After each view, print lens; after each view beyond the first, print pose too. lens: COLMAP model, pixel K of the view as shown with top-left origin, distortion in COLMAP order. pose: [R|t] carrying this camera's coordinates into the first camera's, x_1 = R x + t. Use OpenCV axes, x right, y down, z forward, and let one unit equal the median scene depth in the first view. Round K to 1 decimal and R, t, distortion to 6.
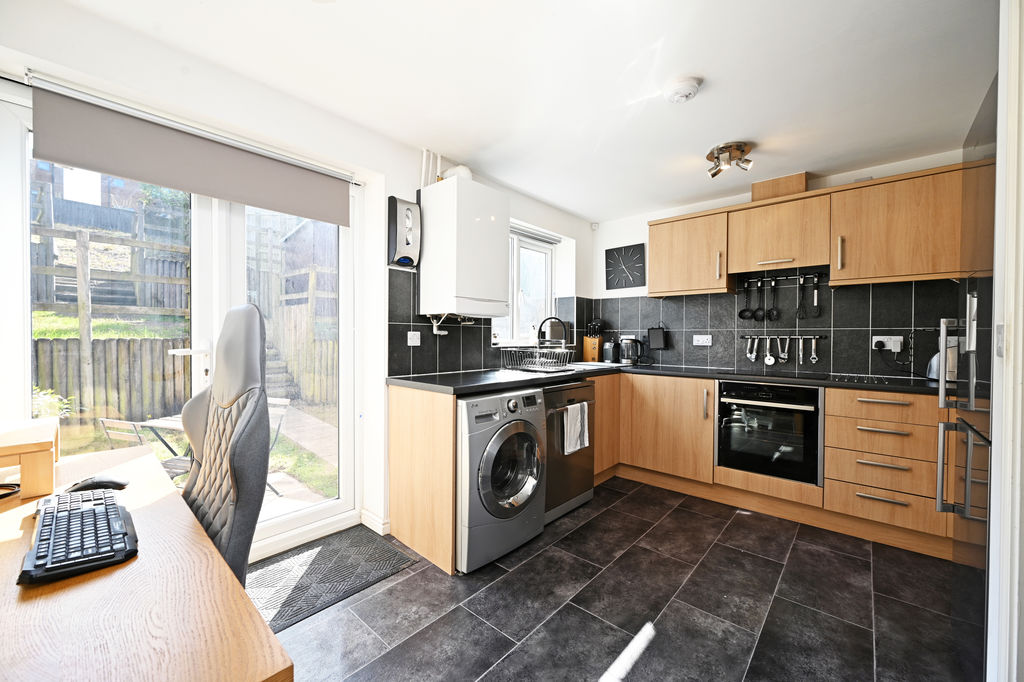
lens RADIAL K [[399.8, 0, 508.0], [0, 399.8, 344.6], [0, 0, 1]] dist [0.000540, -0.000031]
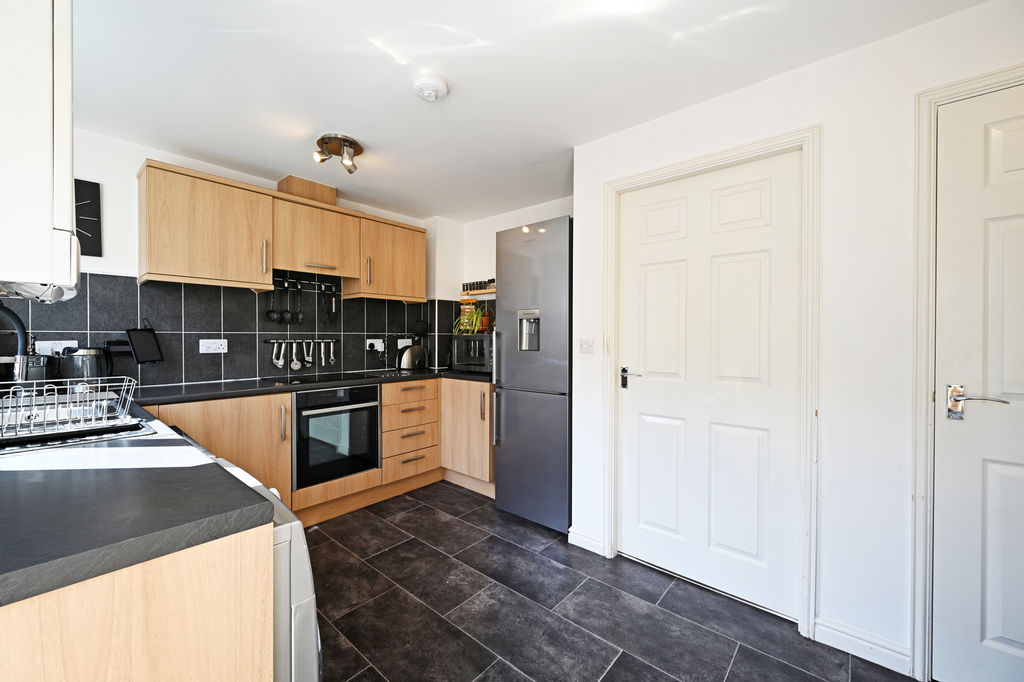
lens RADIAL K [[399.8, 0, 512.9], [0, 399.8, 344.0], [0, 0, 1]] dist [0.000540, -0.000031]
pose [[-0.015822, -0.025700, 0.999544, -0.391448], [0.017315, 0.999513, 0.025973, -0.034120], [-0.999725, 0.017718, -0.015369, 0.604262]]
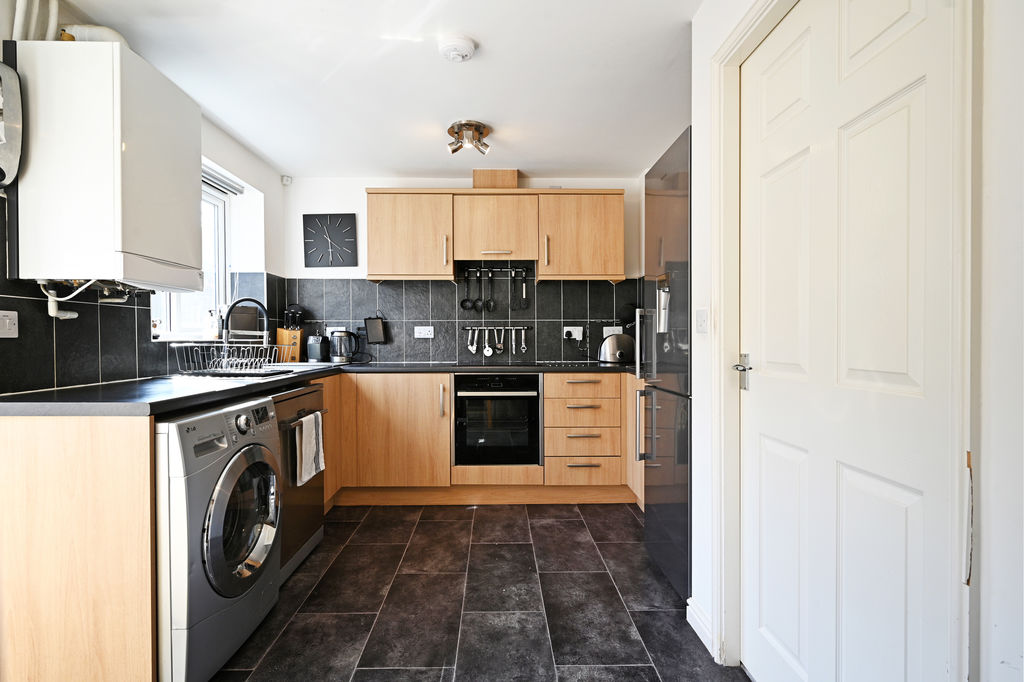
lens RADIAL K [[497.2, 0, 501.0], [0, 497.2, 346.4], [0, 0, 1]] dist [0.006481, -0.000735]
pose [[0.738008, -0.020542, 0.674479, -0.193120], [0.020436, 0.999758, 0.008088, 0.021381], [-0.674482, 0.007814, 0.738250, 0.080064]]
